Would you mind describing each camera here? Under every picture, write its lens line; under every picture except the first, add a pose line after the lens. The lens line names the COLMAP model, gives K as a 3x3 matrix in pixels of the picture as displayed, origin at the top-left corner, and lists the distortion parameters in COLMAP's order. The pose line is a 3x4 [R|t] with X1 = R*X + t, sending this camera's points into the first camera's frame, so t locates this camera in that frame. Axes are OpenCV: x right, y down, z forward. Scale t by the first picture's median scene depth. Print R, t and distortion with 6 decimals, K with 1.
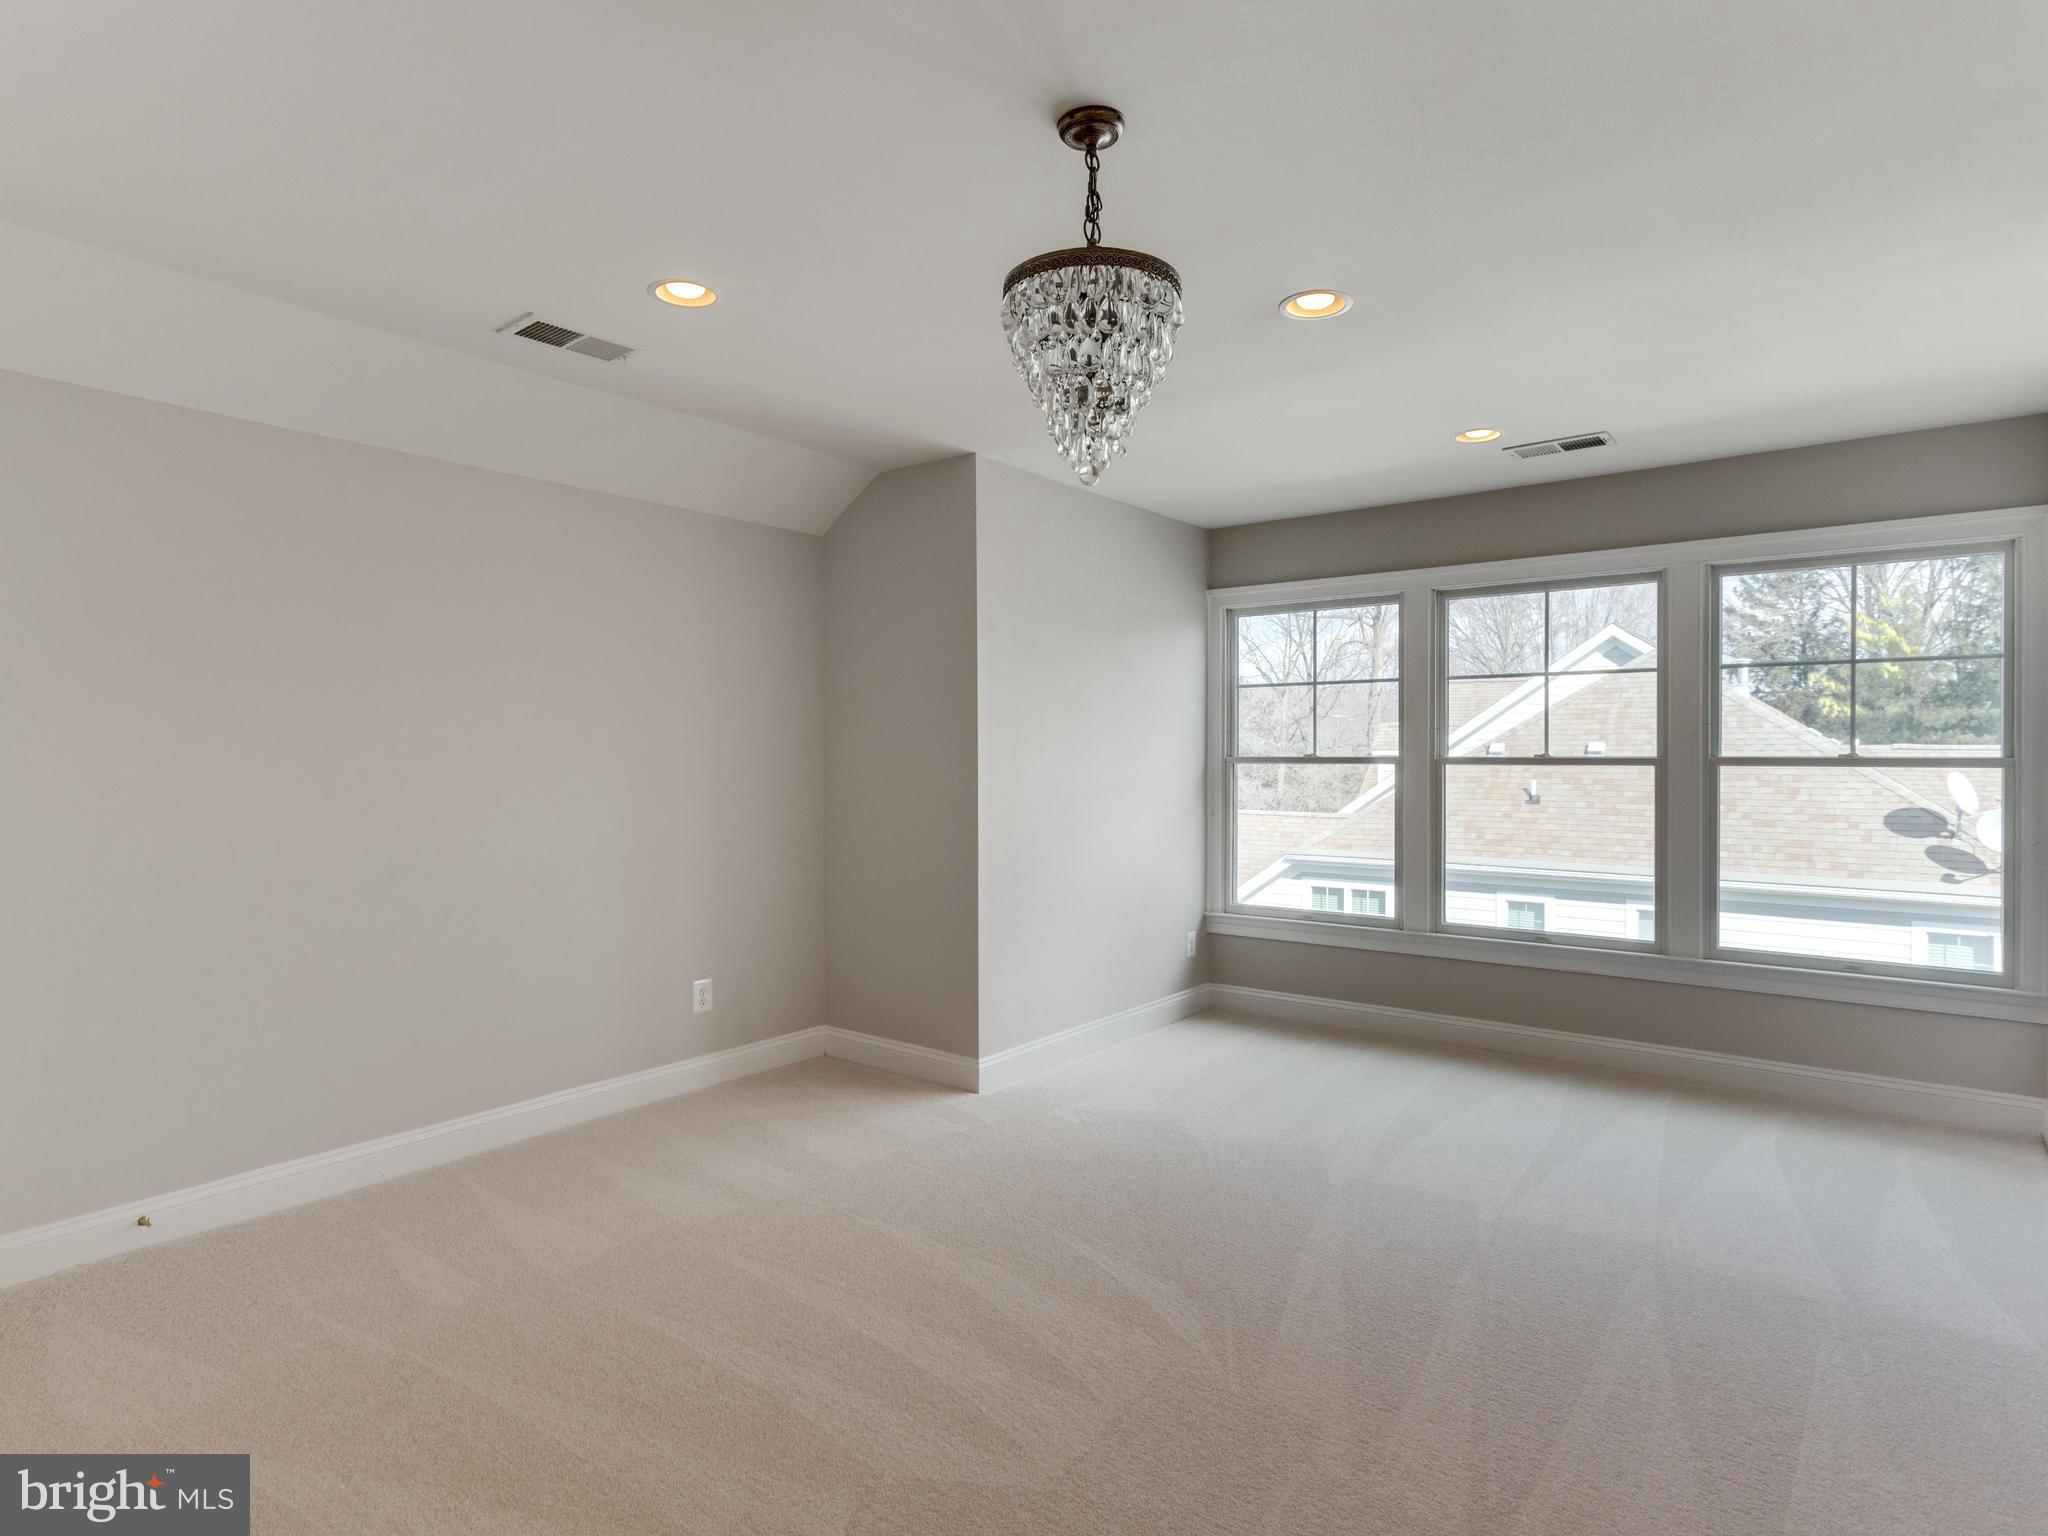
lens RADIAL K [[1094.4, 0, 1006.8], [0, 1094.4, 761.1], [0, 0, 1]] dist [0.003134, 0.000941]
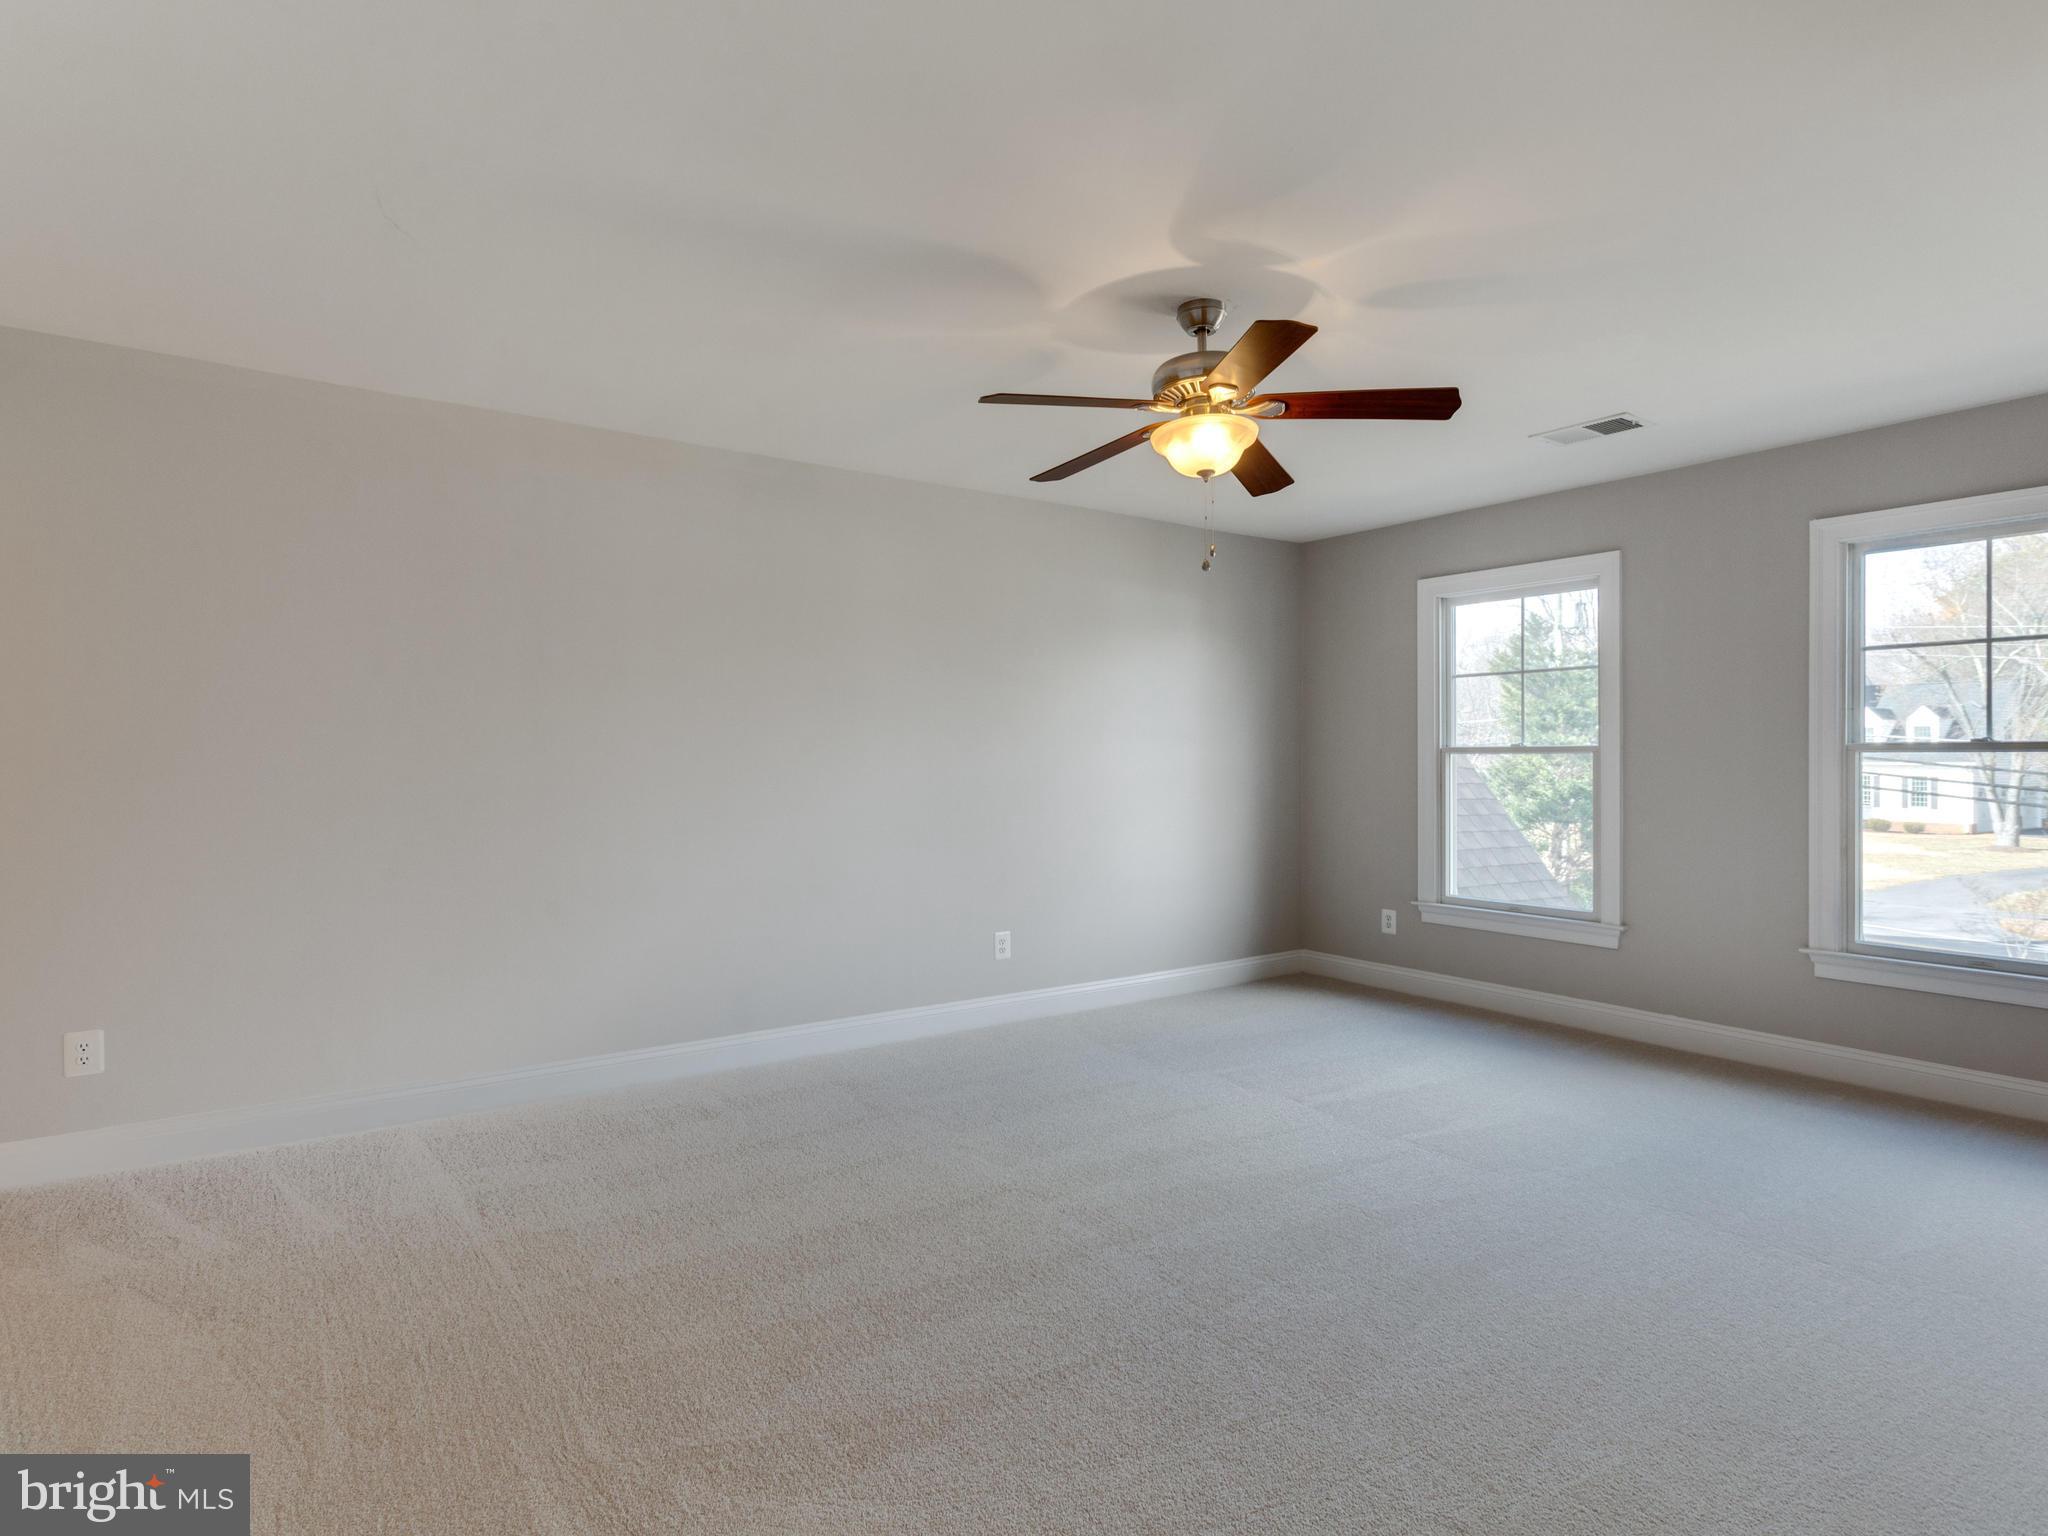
lens RADIAL K [[1313.5, 0, 1043.2], [0, 1313.5, 752.1], [0, 0, 1]] dist [-0.008958, -0.002013]
pose [[0.926138, -0.007373, -0.377113, 0.208524], [0.007172, 0.999972, -0.001939, 0.000644], [0.377117, -0.000909, 0.926165, -0.160325]]
